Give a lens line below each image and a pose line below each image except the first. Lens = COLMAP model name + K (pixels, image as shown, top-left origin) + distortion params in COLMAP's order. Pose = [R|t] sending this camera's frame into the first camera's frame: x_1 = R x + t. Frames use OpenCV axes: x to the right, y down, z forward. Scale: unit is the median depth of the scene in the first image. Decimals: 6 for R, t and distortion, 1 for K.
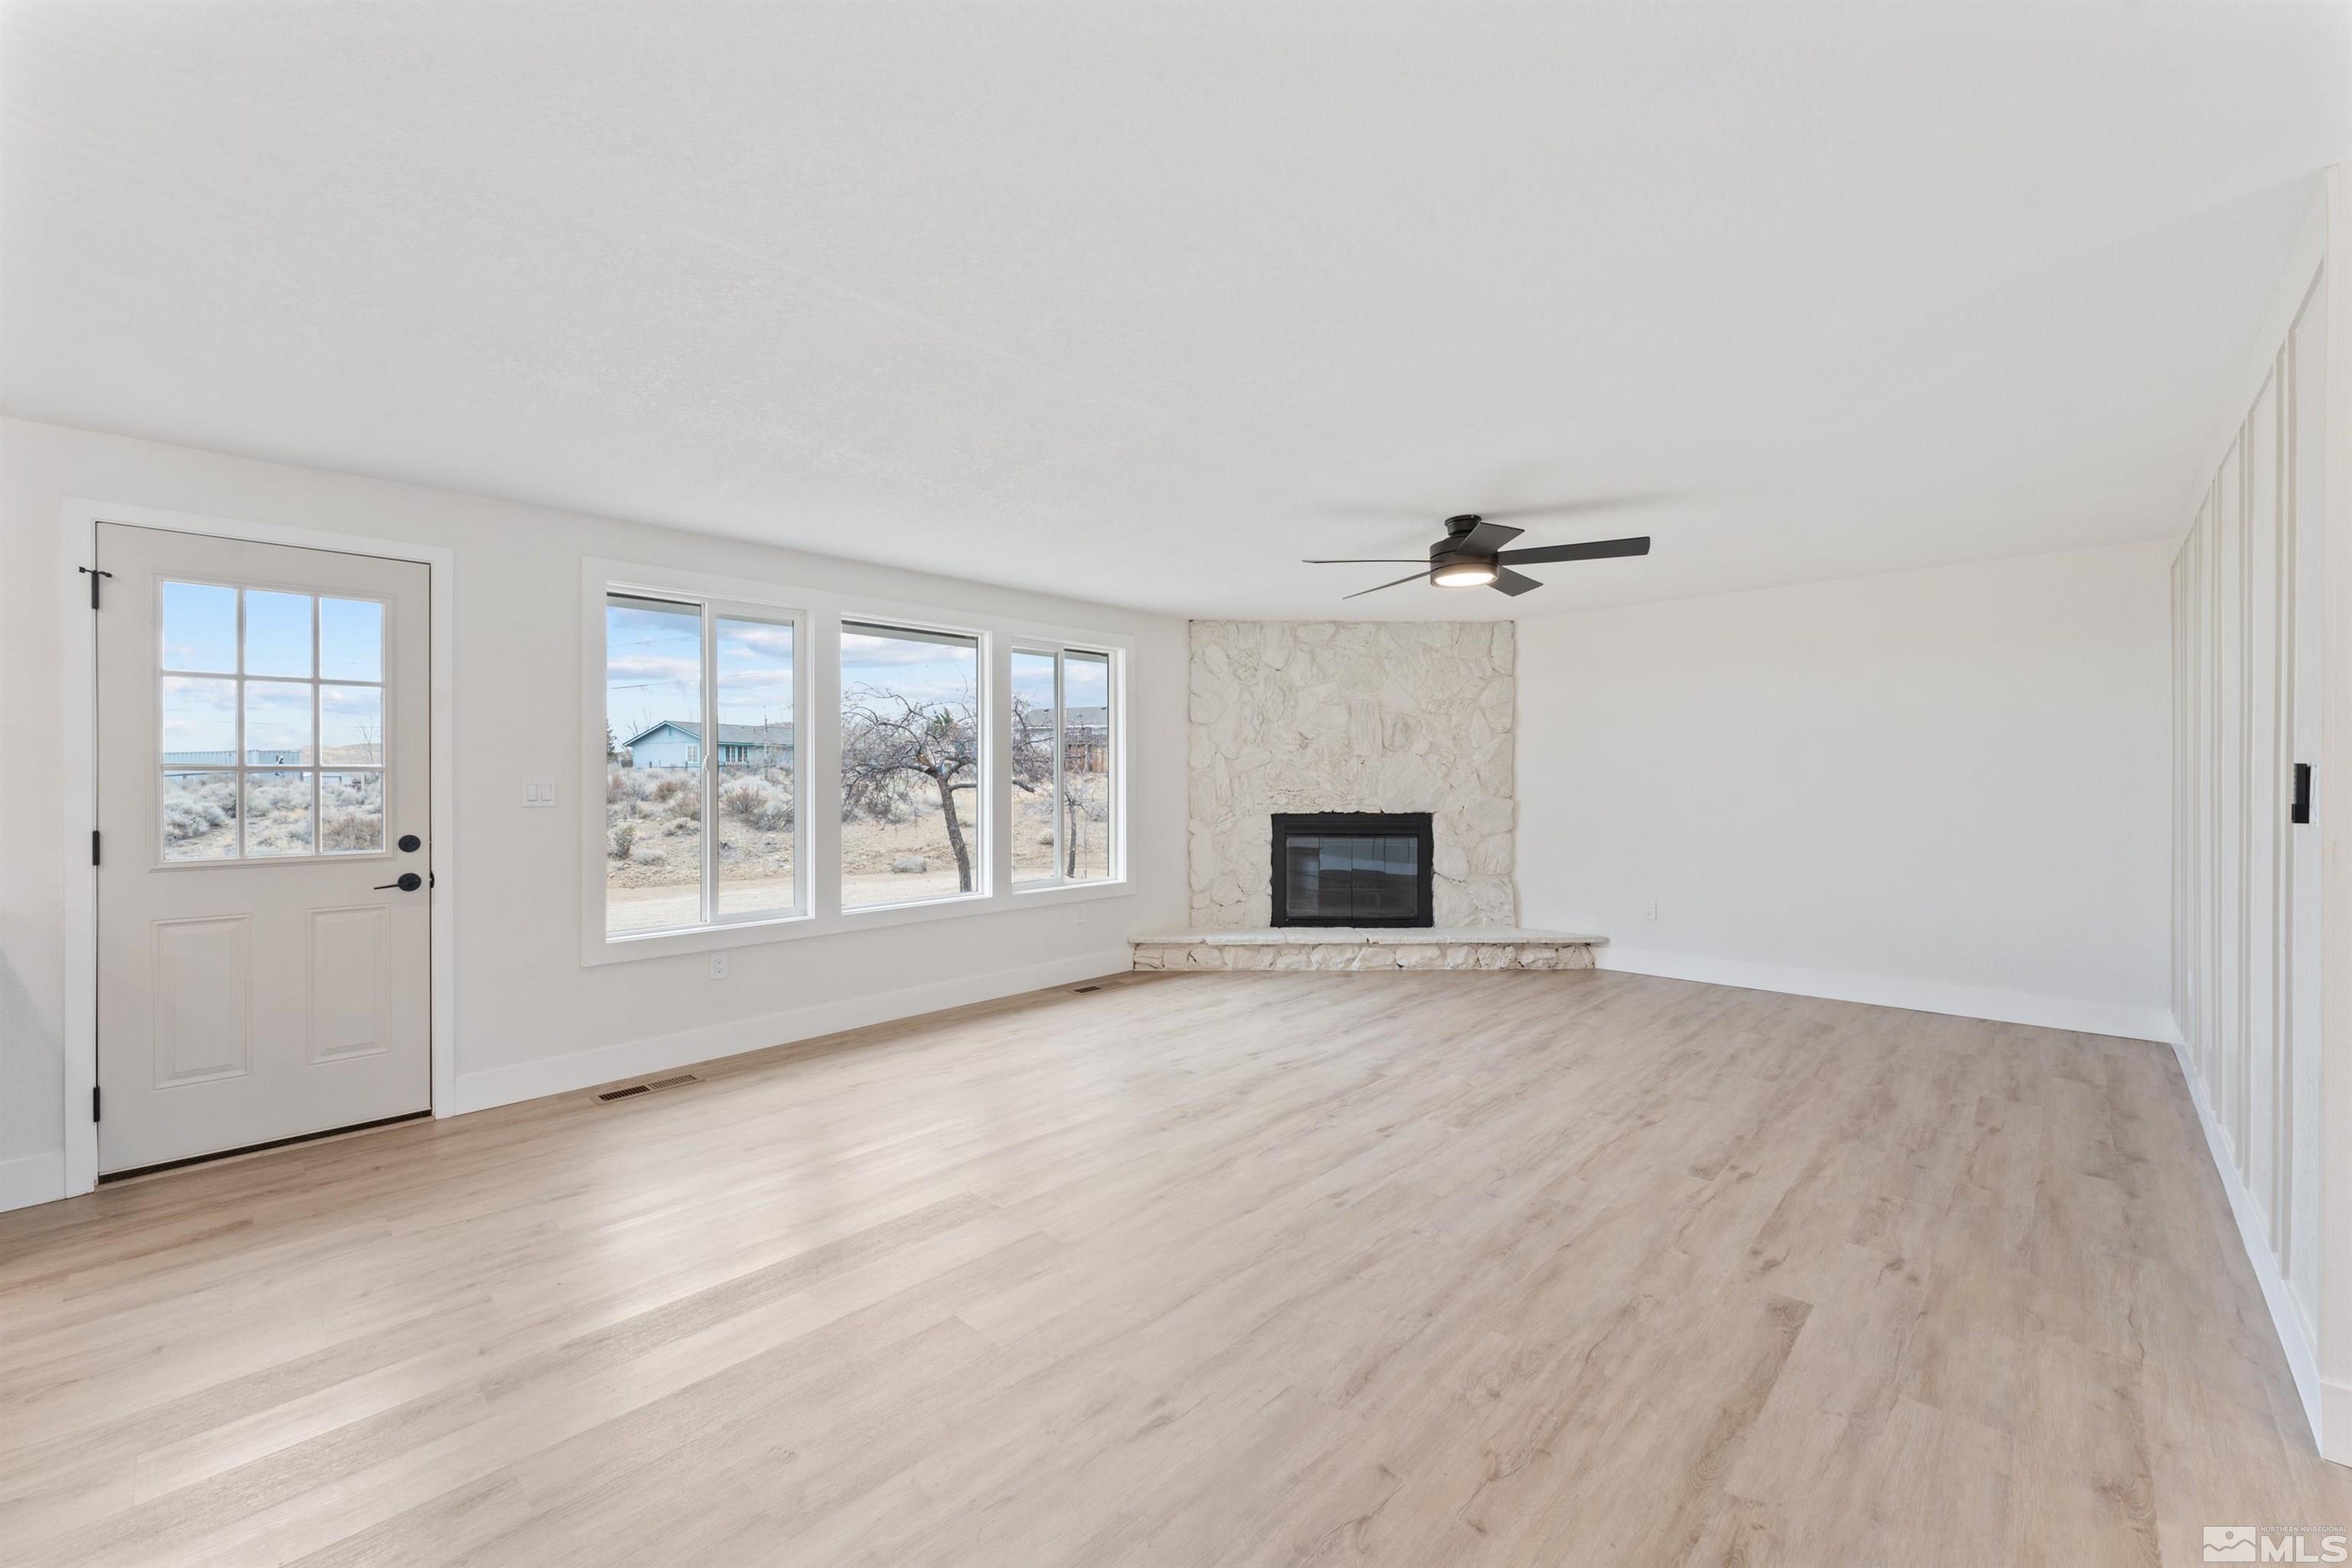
lens RADIAL K [[934.8, 0, 1175.1], [0, 934.8, 773.6], [0, 0, 1]] dist [0.000819, -0.000091]
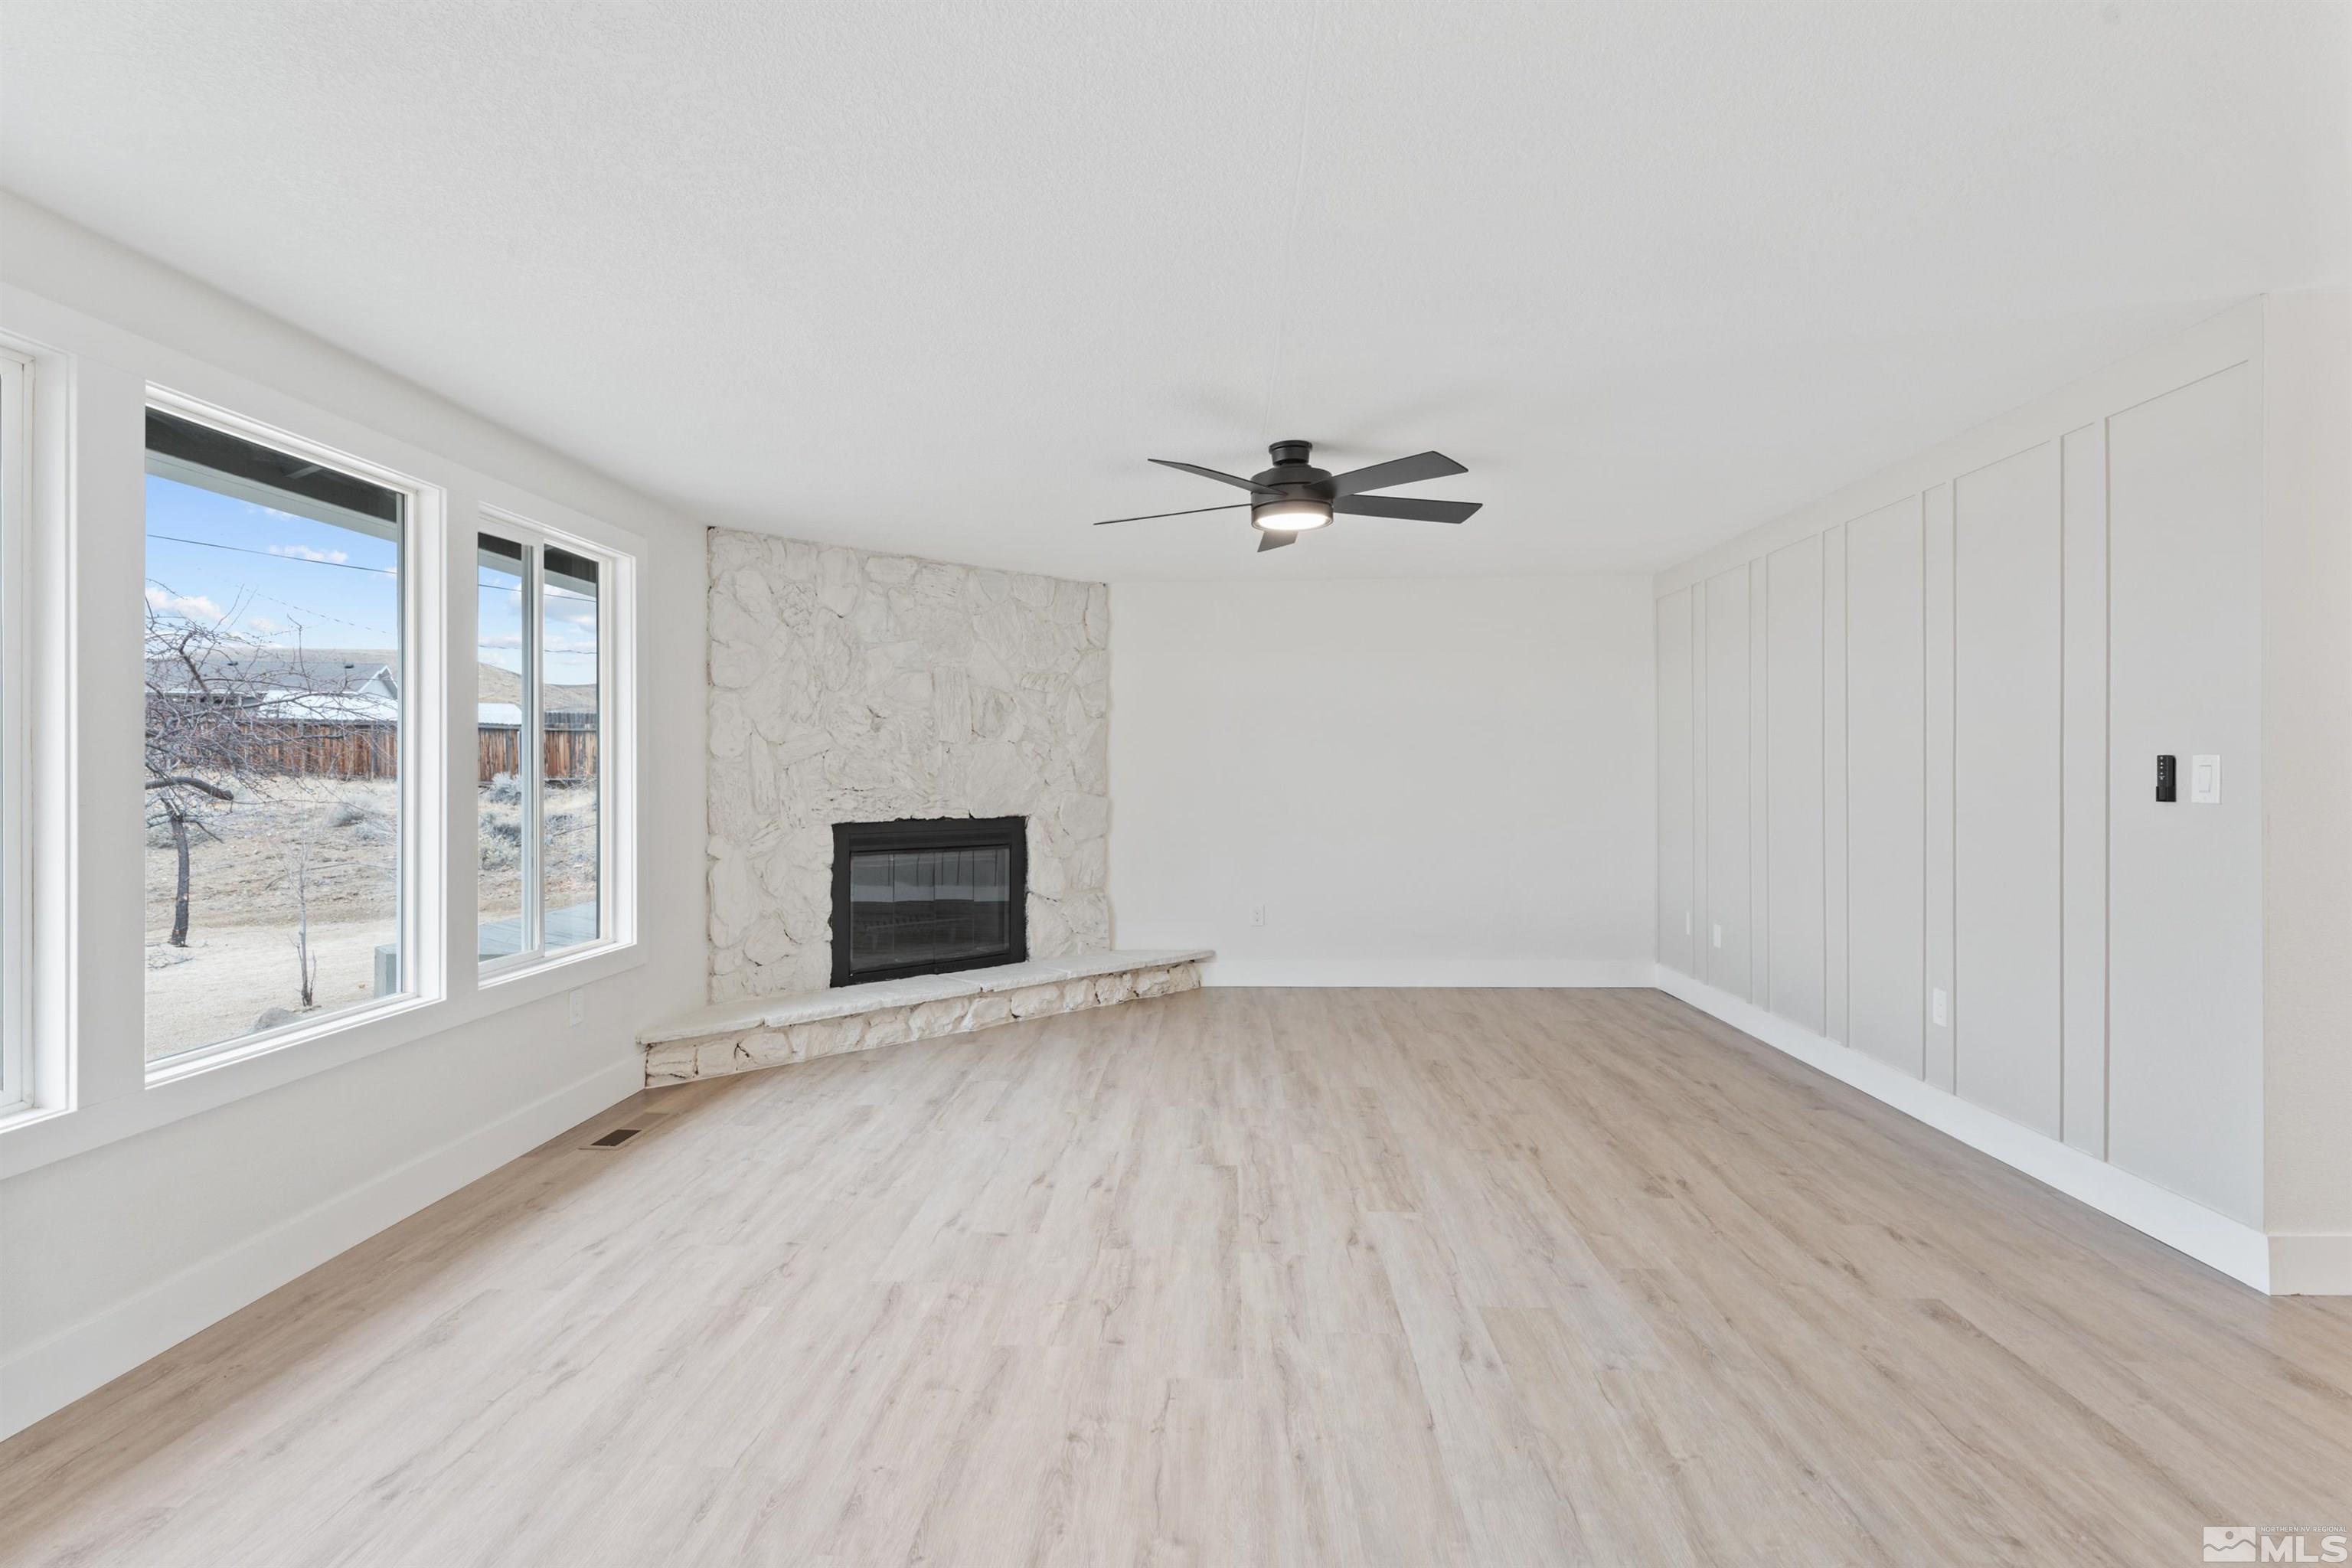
lens RADIAL K [[1092.2, 0, 1175.3], [0, 1092.2, 763.7], [0, 0, 1]] dist [0.000564, 0.000316]
pose [[0.751998, 0.005182, 0.659145, -0.332564], [-0.001860, 0.999982, -0.005739, 0.003962], [-0.659162, 0.003090, 0.751994, 0.316038]]
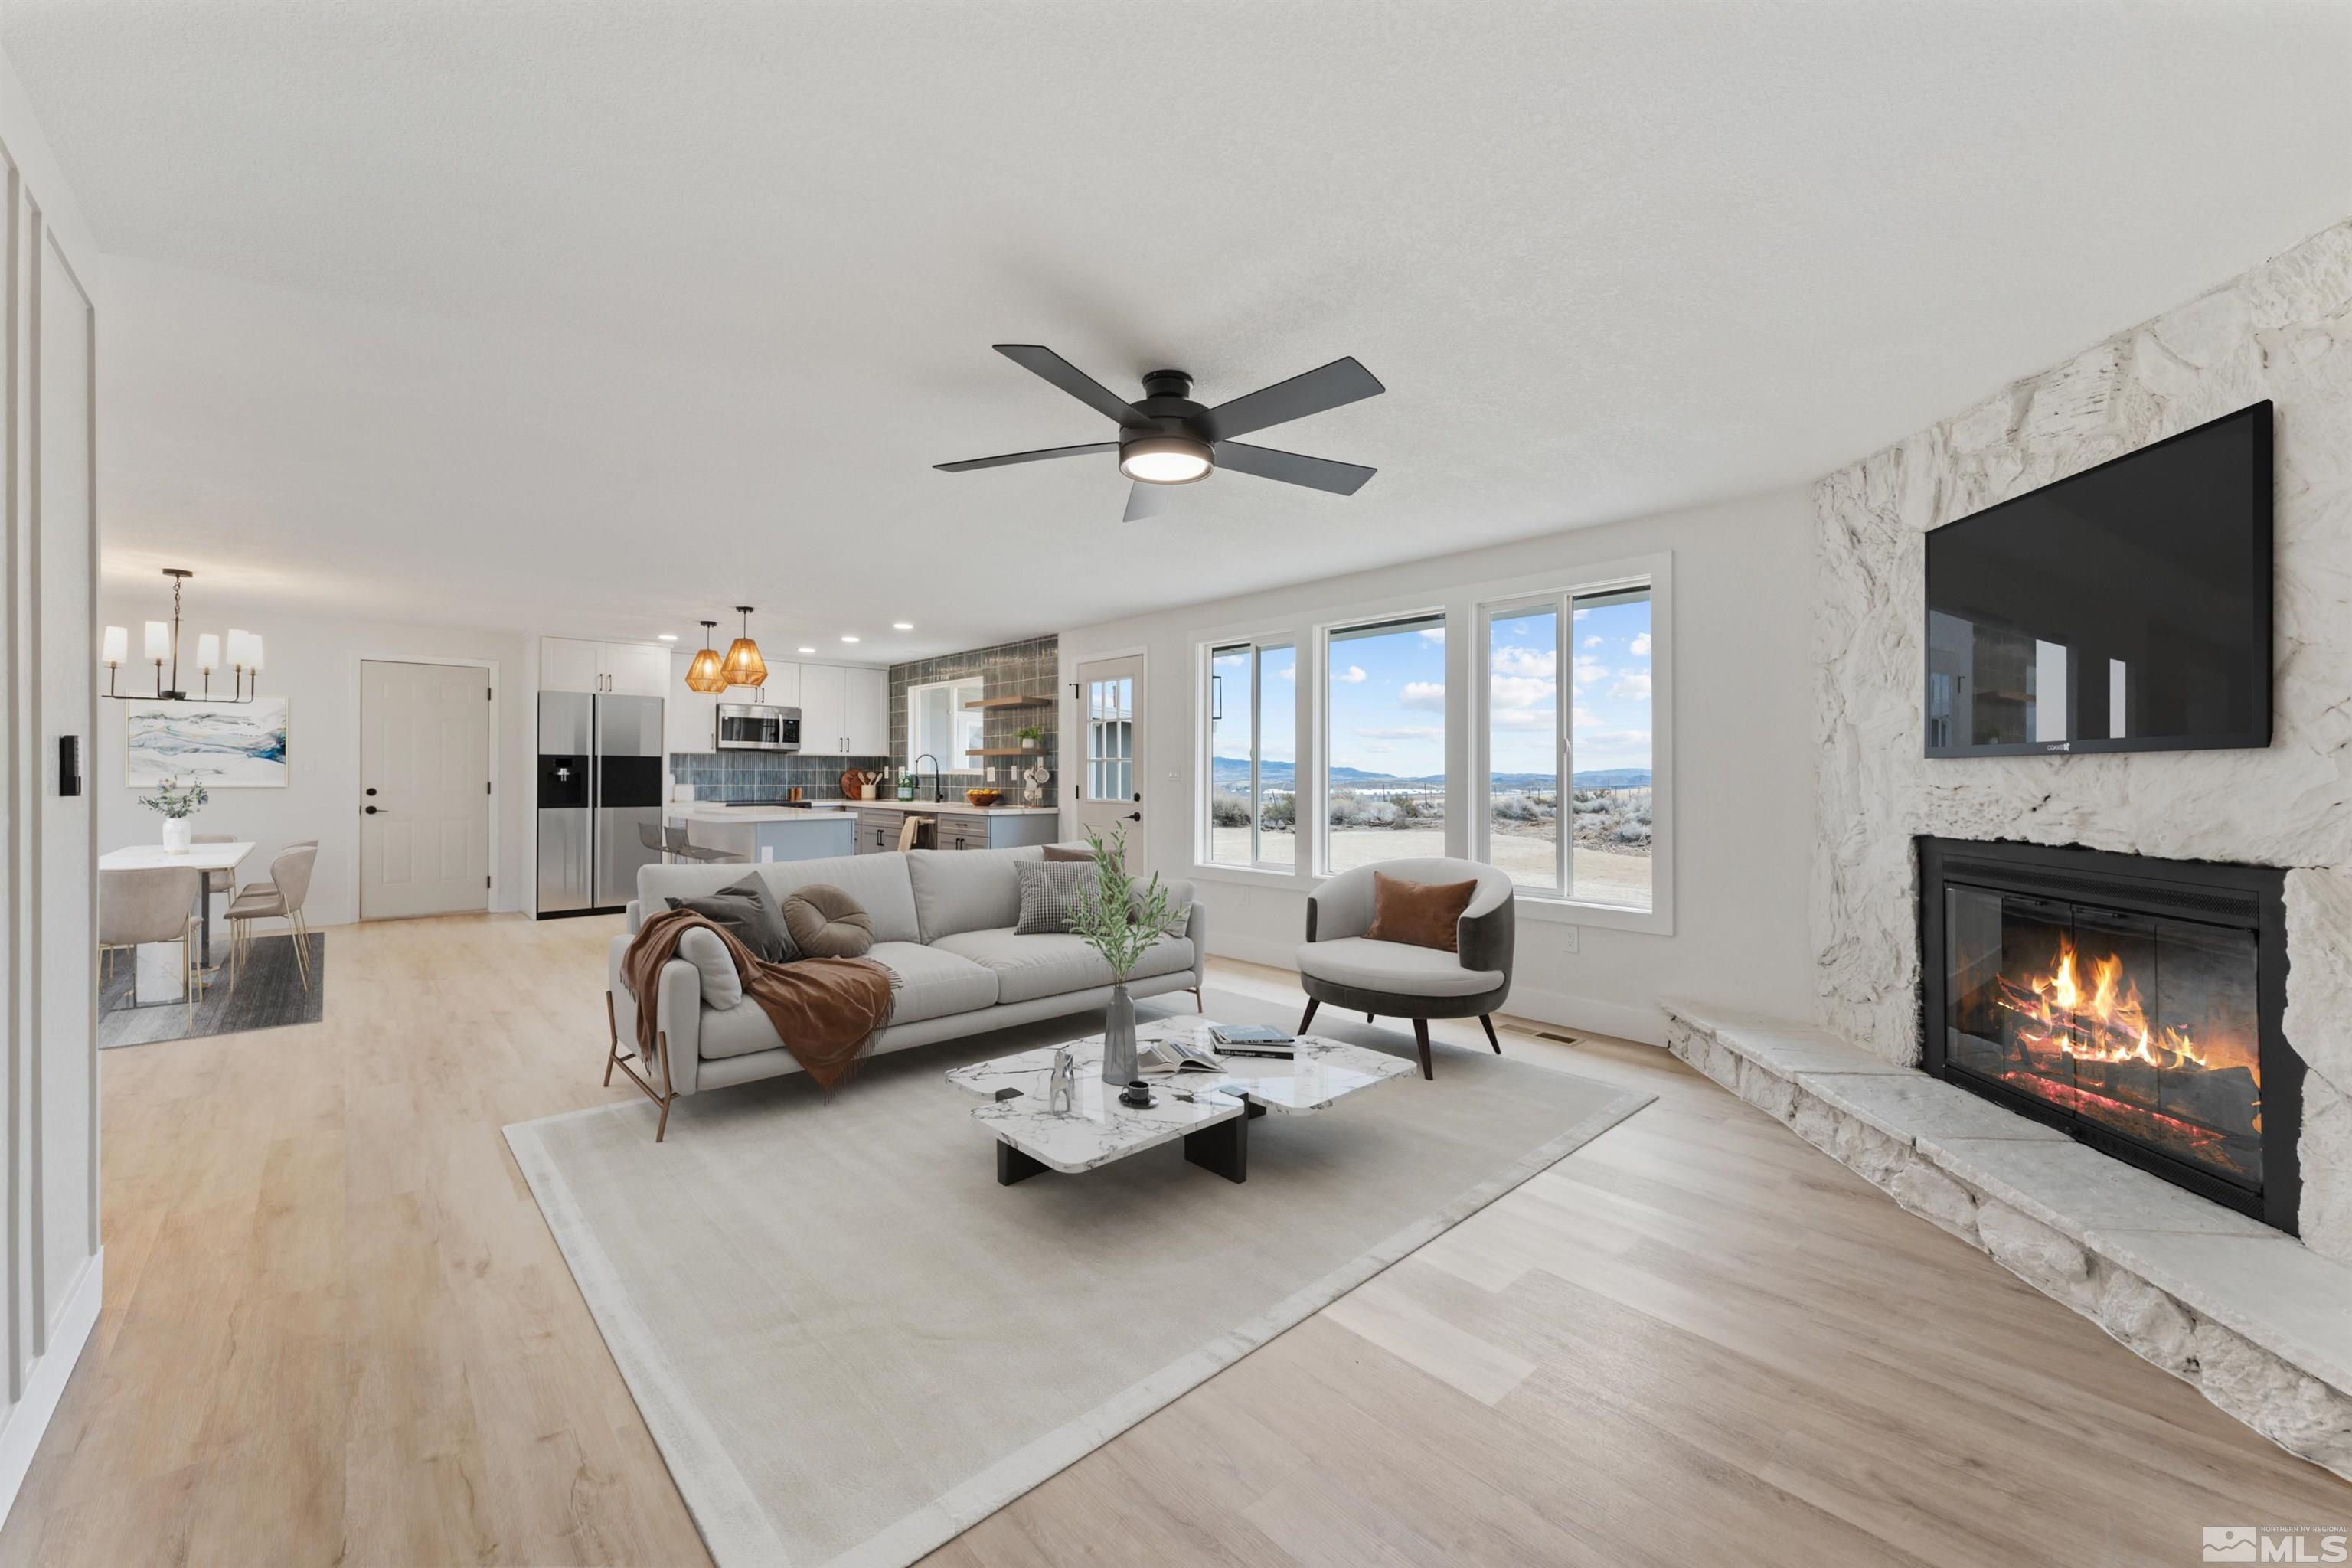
lens RADIAL K [[934.8, 0, 1172.4], [0, 934.8, 770.5], [0, 0, 1]] dist [0.000819, -0.000091]
pose [[-0.083297, 0.001162, -0.996524, 0.858060], [0.002852, 0.999996, 0.000928, 0.011875], [0.996521, -0.002765, -0.083300, 0.921020]]
